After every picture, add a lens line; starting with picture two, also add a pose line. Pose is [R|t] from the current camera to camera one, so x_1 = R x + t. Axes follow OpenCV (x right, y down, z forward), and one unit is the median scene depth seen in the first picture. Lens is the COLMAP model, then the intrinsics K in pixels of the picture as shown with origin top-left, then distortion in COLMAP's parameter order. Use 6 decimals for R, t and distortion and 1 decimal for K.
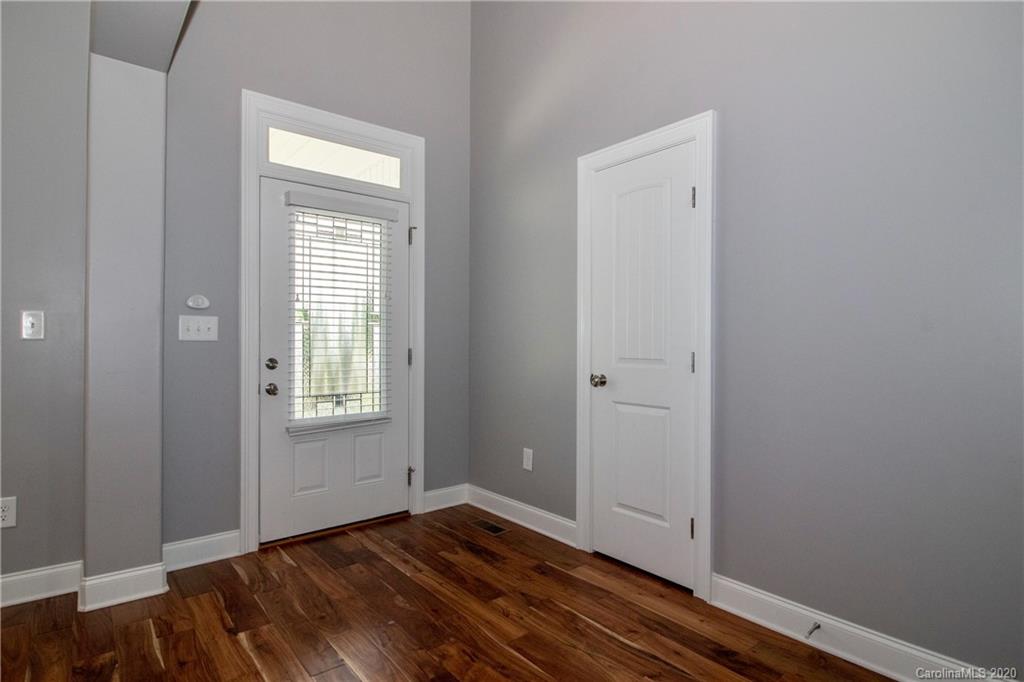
lens RADIAL K [[515.1, 0, 503.8], [0, 515.1, 343.9], [0, 0, 1]] dist [-0.012285, -0.000595]
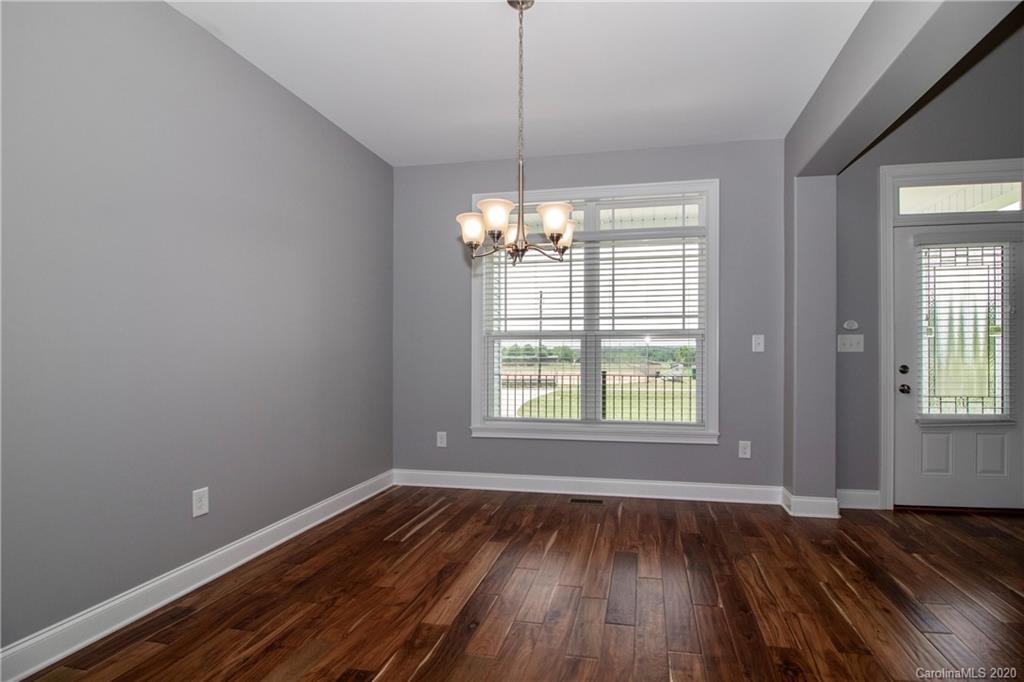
lens RADIAL K [[485.2, 0, 553.8], [0, 485.2, 352.1], [0, 0, 1]] dist [-0.000194, -0.017956]
pose [[0.655824, -0.002926, -0.754908, -0.103985], [0.003052, 0.999995, -0.001225, -0.006090], [0.754907, -0.001501, 0.655830, -0.449837]]
